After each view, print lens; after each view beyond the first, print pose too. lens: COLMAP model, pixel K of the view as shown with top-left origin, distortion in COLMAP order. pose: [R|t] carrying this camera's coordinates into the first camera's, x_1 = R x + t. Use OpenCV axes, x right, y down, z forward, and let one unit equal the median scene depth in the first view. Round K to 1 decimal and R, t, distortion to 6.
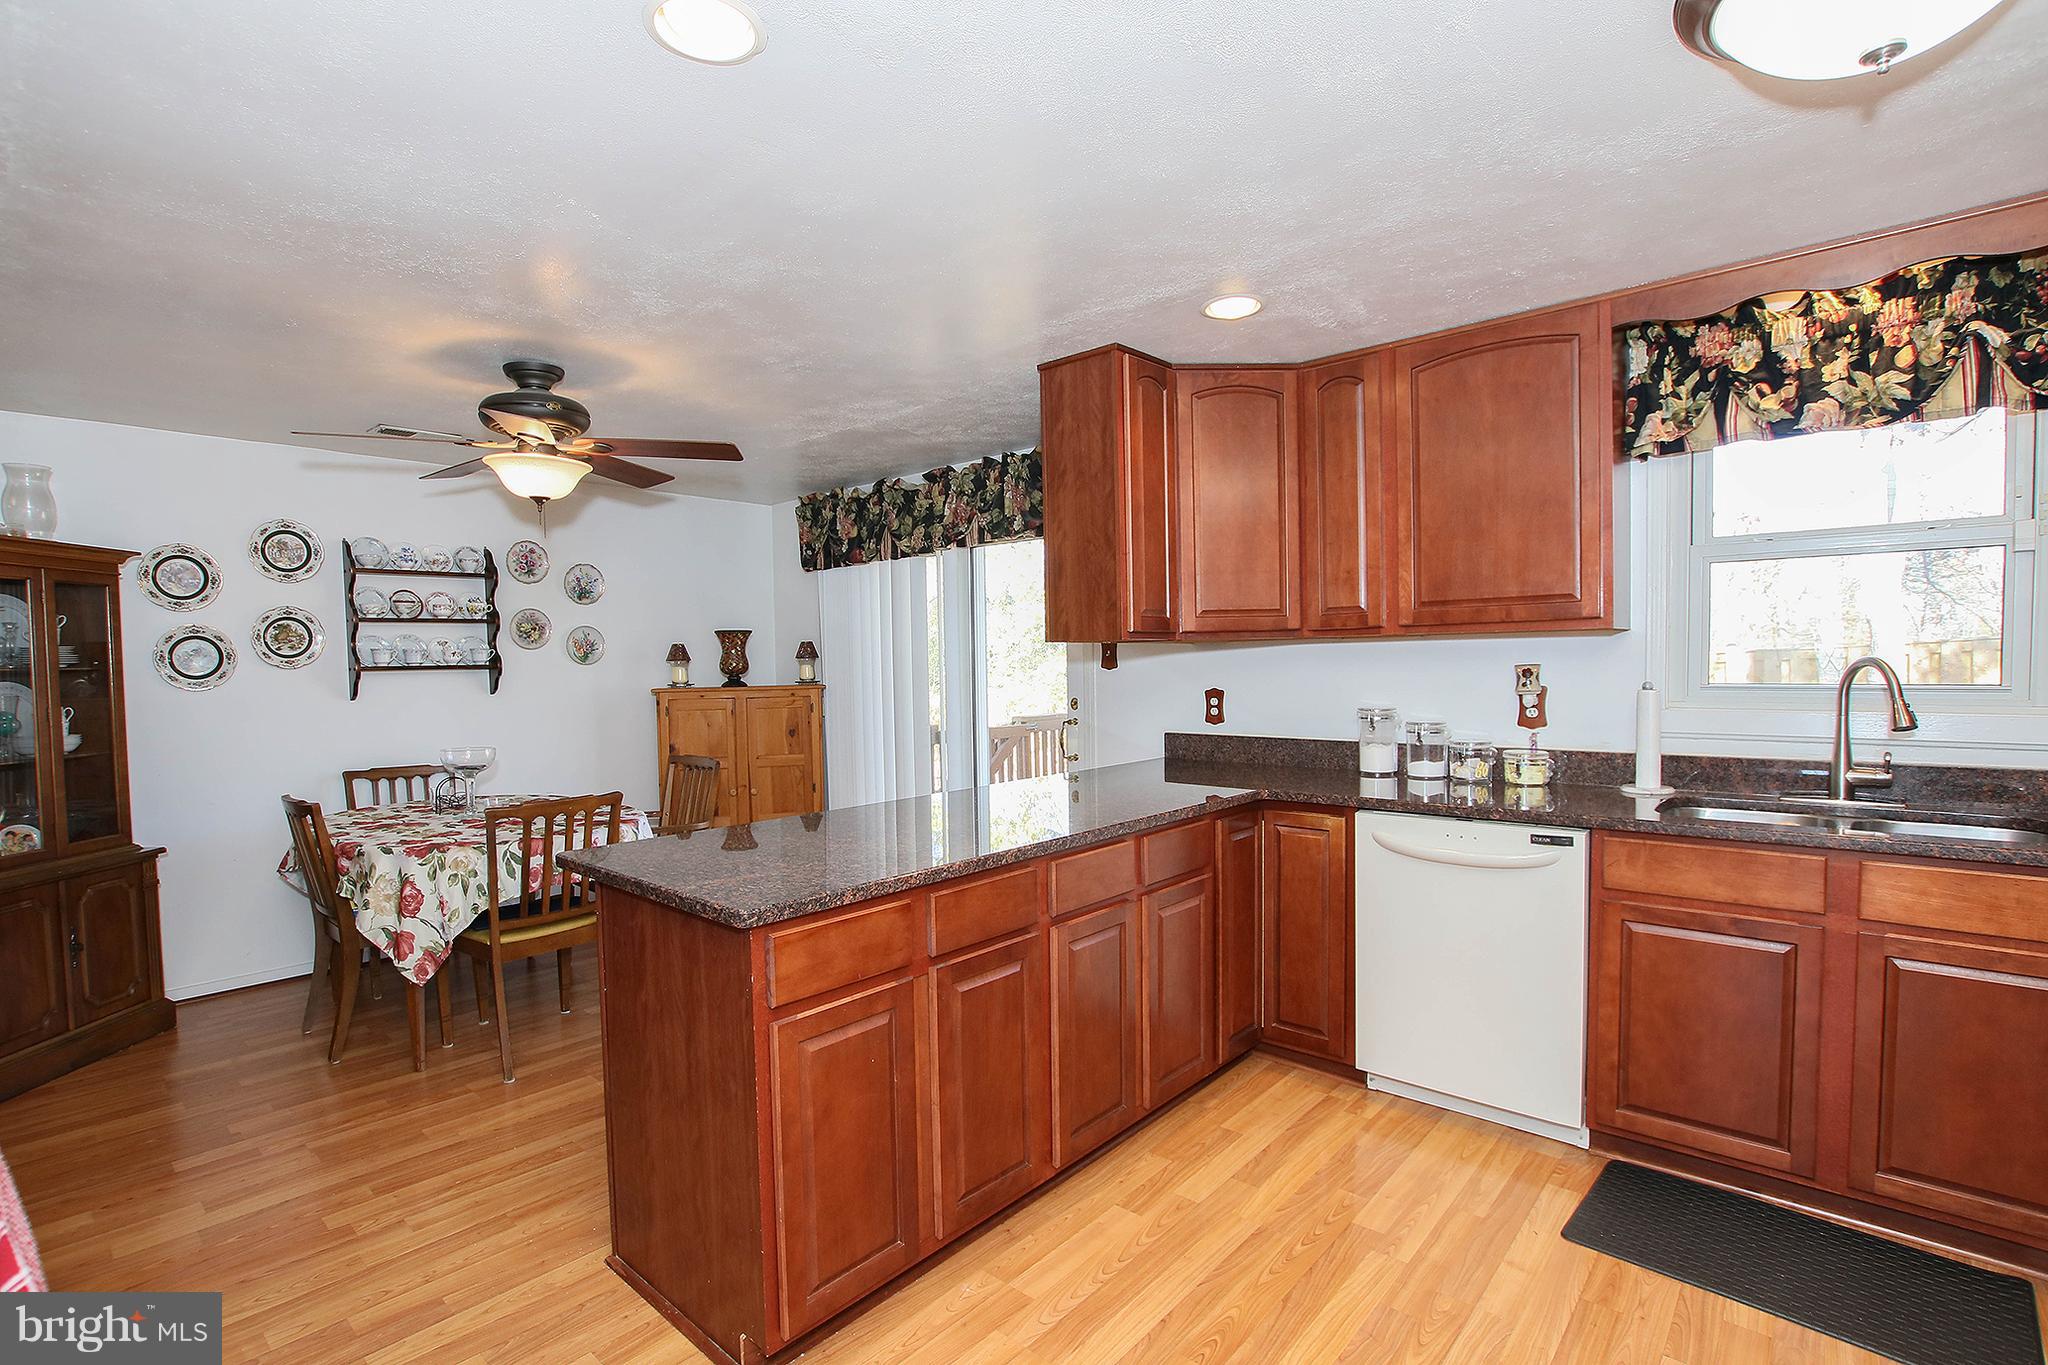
lens RADIAL K [[955.7, 0, 1016.9], [0, 955.7, 702.9], [0, 0, 1]] dist [-0.035949, 0.005679]
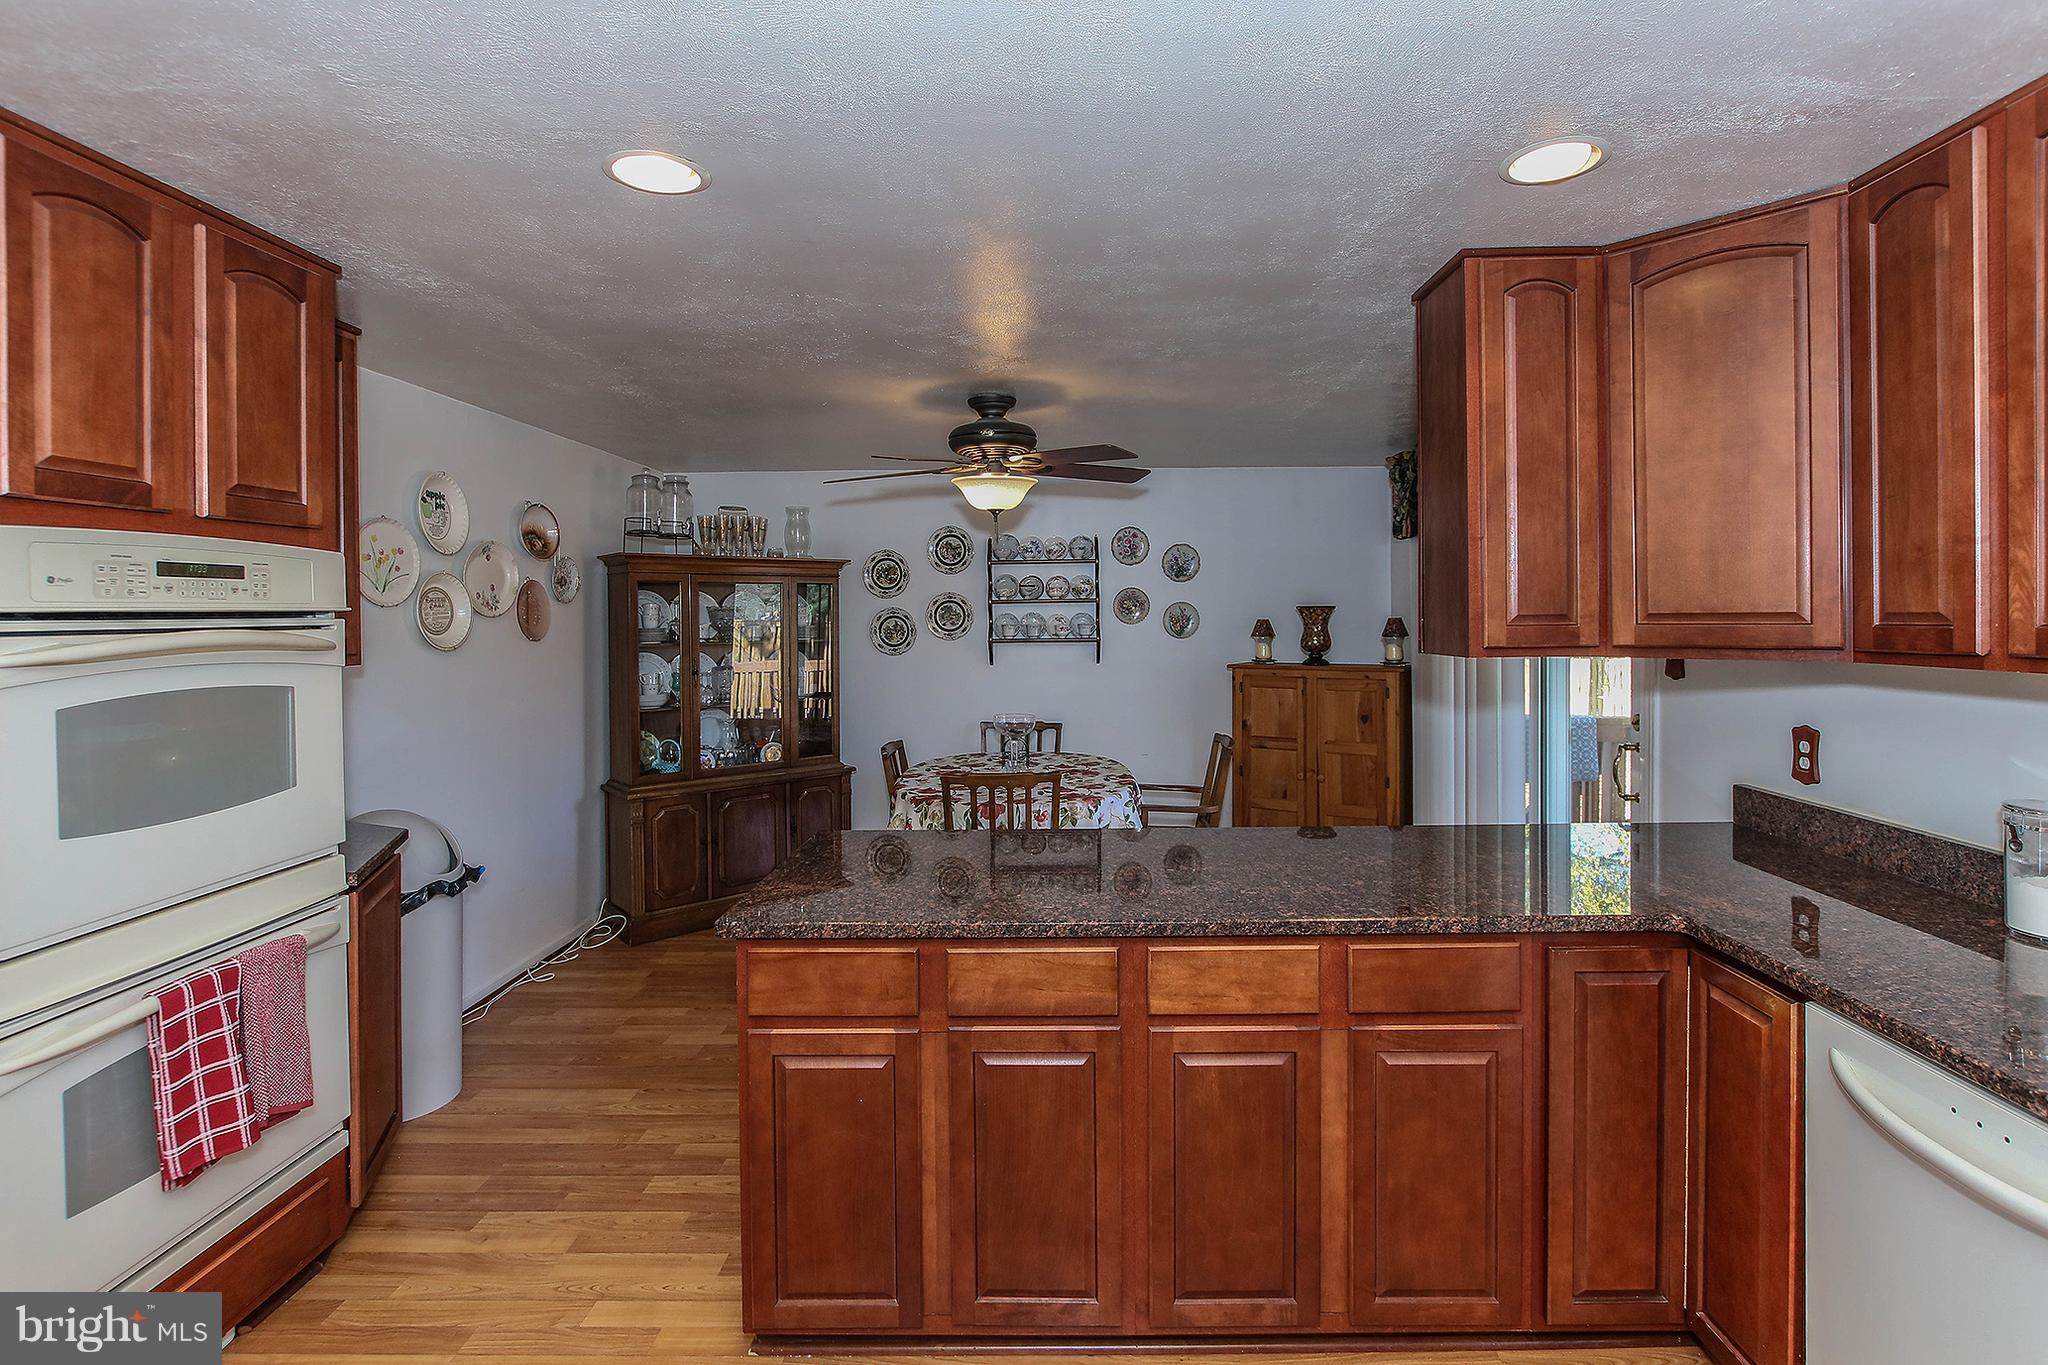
lens RADIAL K [[979.3, 0, 1074.6], [0, 979.3, 611.9], [0, 0, 1]] dist [-0.001597, 0.000523]
pose [[0.659660, 0.013145, -0.751449, 0.499698], [-0.034861, 0.999306, -0.013122, -0.086547], [0.750755, 0.034852, 0.659660, 0.307810]]
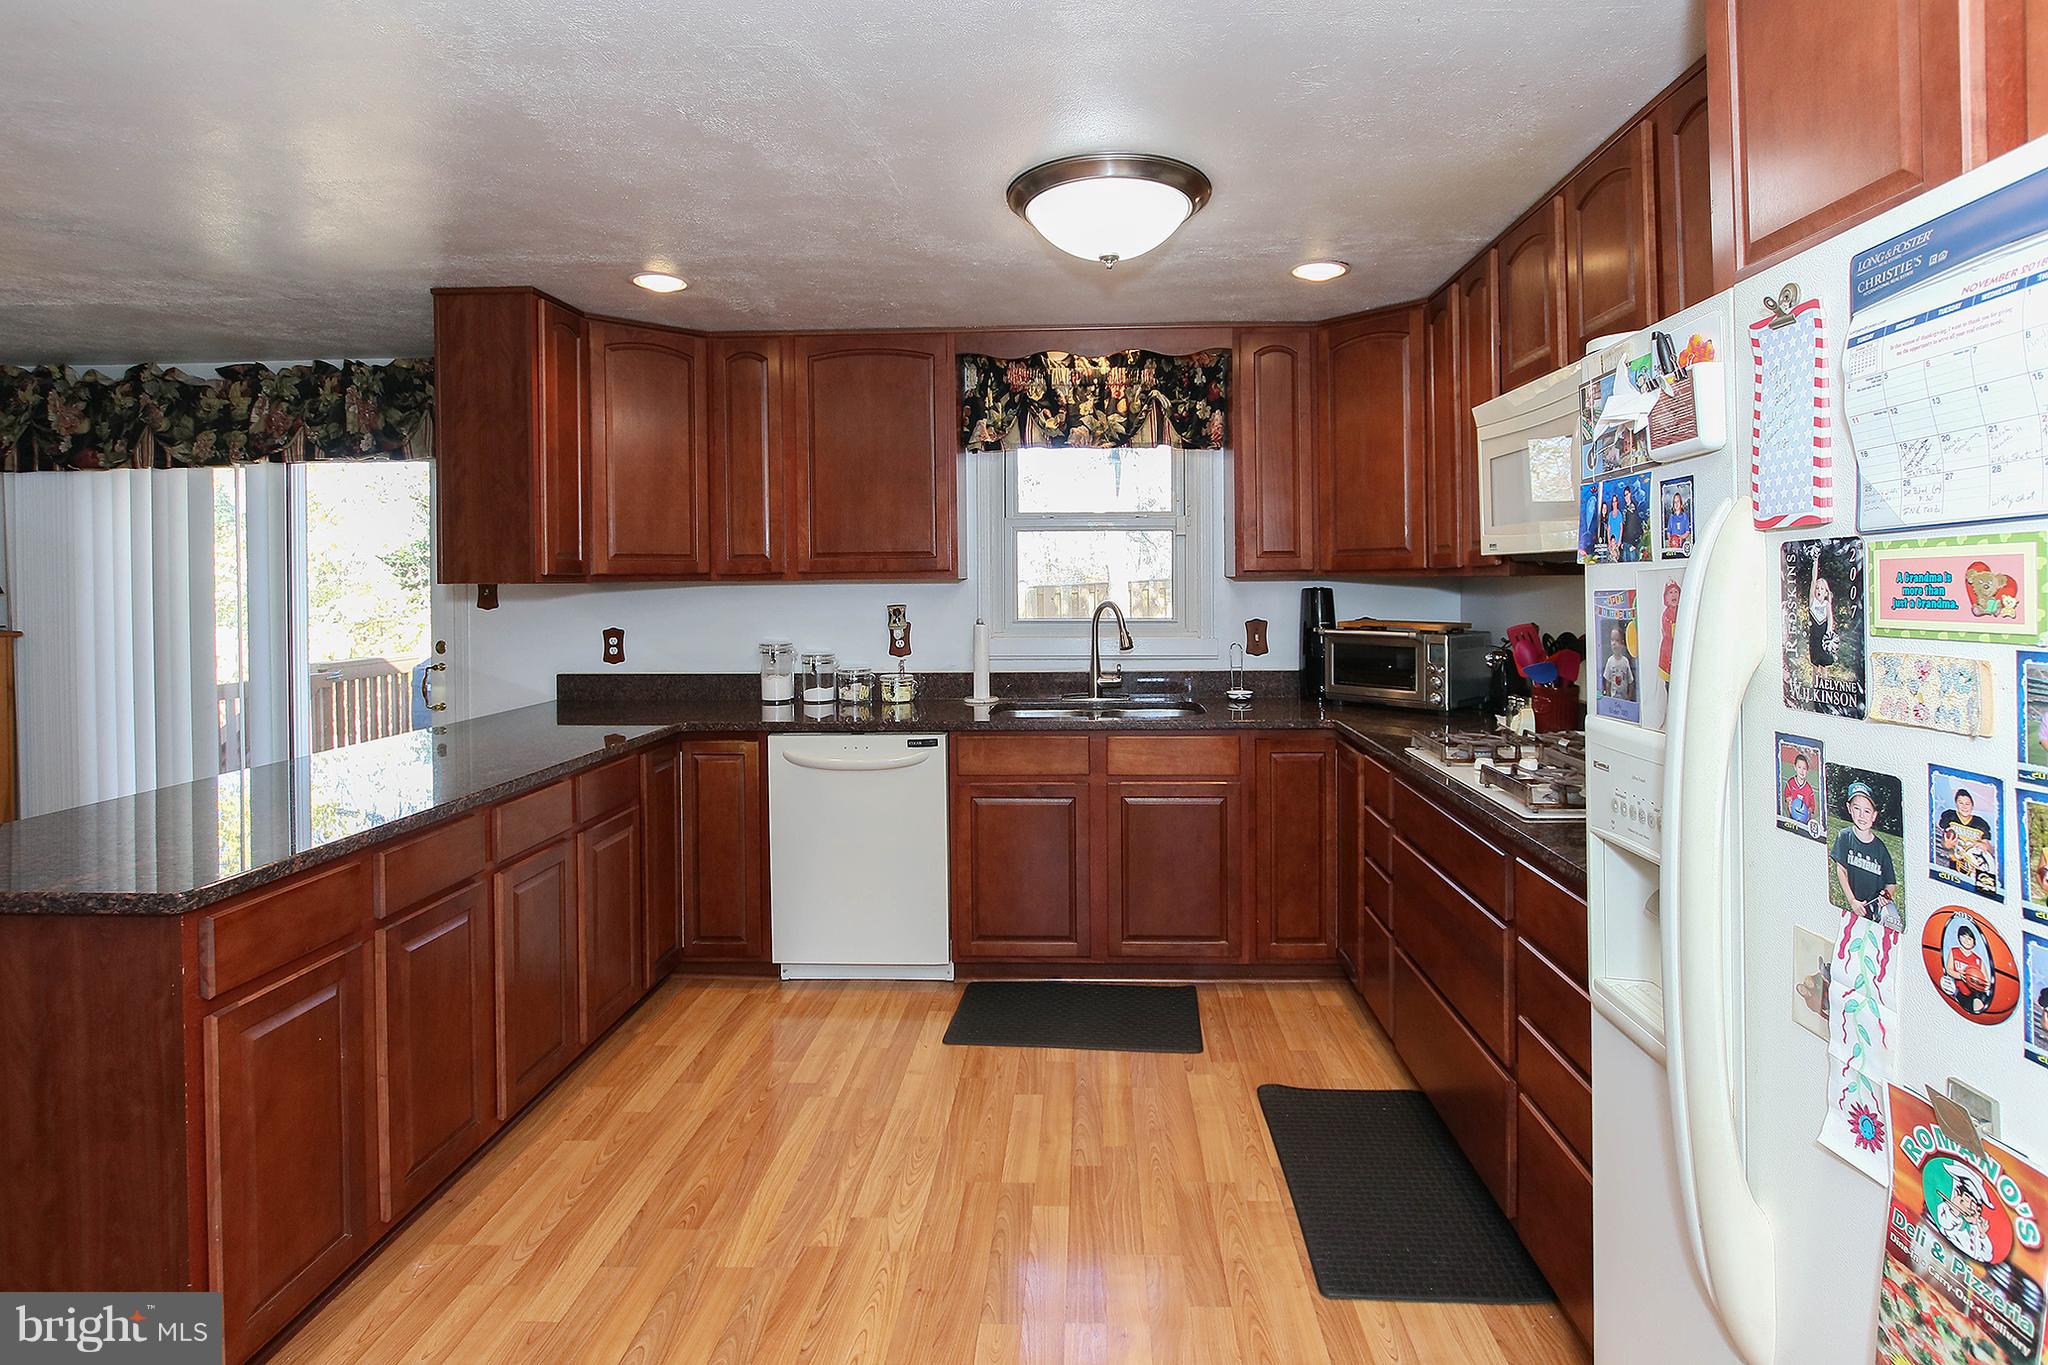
lens RADIAL K [[1000.5, 0, 1072.8], [0, 1000.5, 582.6], [0, 0, 1]] dist [-0.006456, 0.000221]
pose [[0.760623, 0.010299, 0.649112, -0.149117], [0.022984, 0.998820, -0.042781, -0.009357], [-0.648786, 0.047459, 0.759489, -0.162957]]
